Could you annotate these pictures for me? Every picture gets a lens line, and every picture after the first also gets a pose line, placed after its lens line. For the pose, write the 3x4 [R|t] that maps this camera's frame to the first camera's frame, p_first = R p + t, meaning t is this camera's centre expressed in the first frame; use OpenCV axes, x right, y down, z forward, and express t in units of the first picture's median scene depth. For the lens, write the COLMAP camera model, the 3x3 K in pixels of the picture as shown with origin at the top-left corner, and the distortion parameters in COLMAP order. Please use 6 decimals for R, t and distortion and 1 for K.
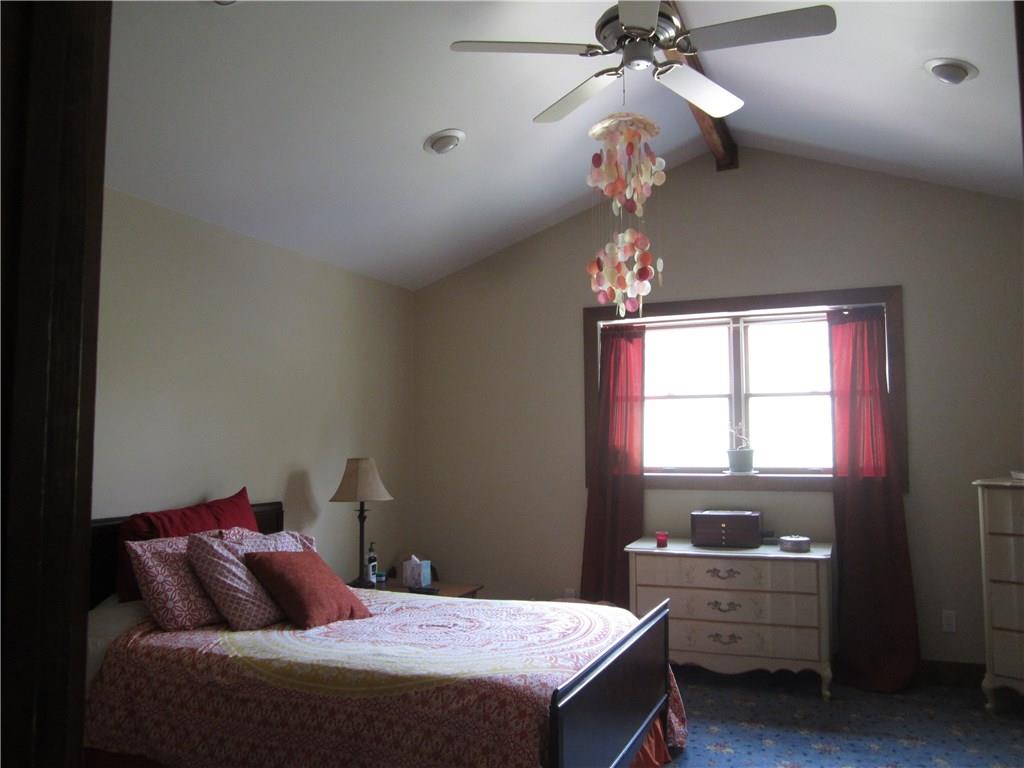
lens RADIAL K [[828.4, 0, 512.0], [0, 828.4, 384.0], [0, 0, 1]] dist [-0.067538, 0.046693]
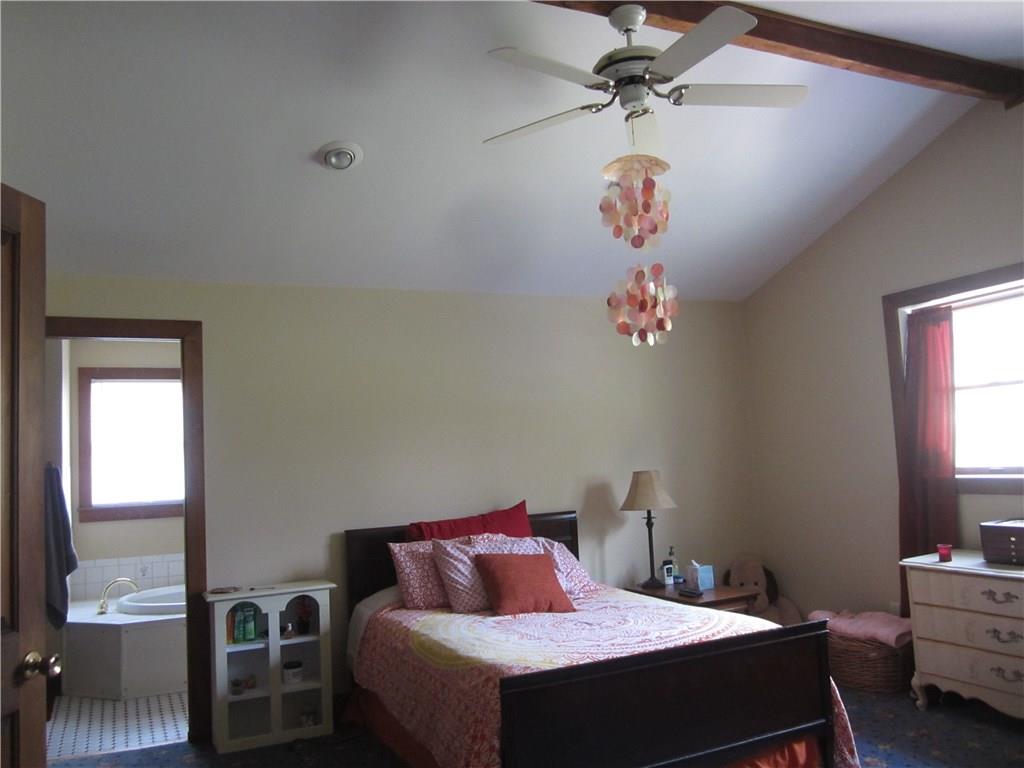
lens RADIAL K [[828.4, 0, 512.0], [0, 828.4, 384.0], [0, 0, 1]] dist [-0.067538, 0.046693]
pose [[0.746118, -0.095532, -0.658924, 0.521904], [0.100649, 0.994463, -0.030211, -0.012978], [0.658162, -0.043779, 0.751602, 0.064678]]
